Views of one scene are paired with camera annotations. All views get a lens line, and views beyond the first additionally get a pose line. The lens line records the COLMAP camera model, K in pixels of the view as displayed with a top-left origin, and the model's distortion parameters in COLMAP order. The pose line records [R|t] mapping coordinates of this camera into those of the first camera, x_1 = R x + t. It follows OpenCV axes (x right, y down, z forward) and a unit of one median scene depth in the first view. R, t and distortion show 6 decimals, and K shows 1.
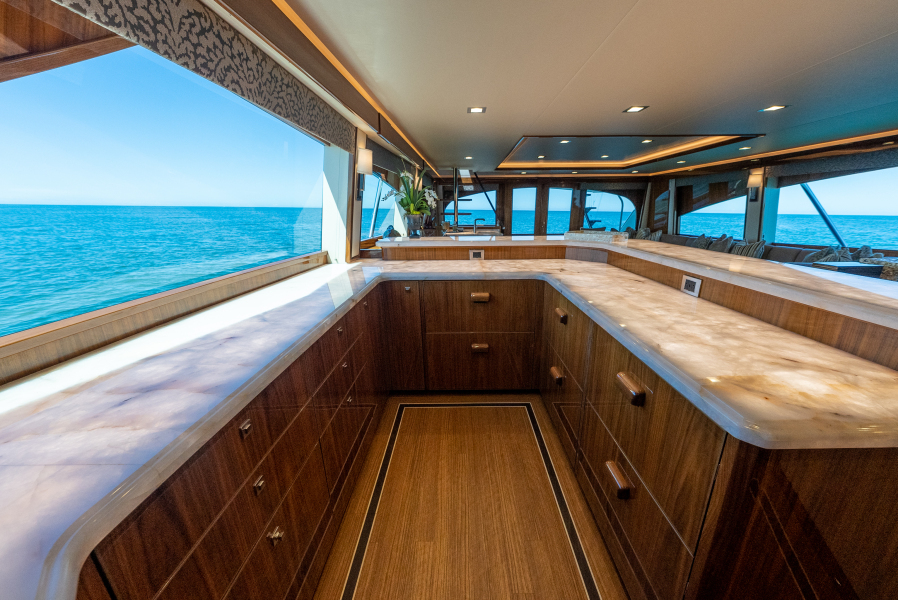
lens RADIAL K [[308.6, 0, 464.6], [0, 308.6, 297.6], [0, 0, 1]] dist [0.001682, -0.000186]
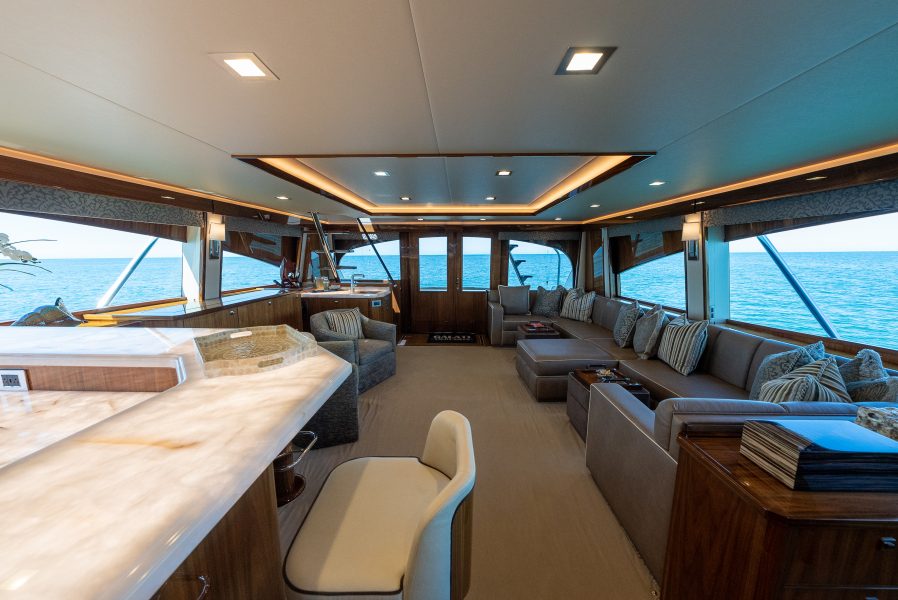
lens RADIAL K [[308.6, 0, 448.2], [0, 308.6, 309.1], [0, 0, 1]] dist [0.001682, -0.000186]
pose [[0.999235, 0.015300, -0.035992, 0.373772], [-0.018947, 0.994475, -0.103252, -0.108744], [0.034213, 0.103855, 0.994004, 0.276337]]
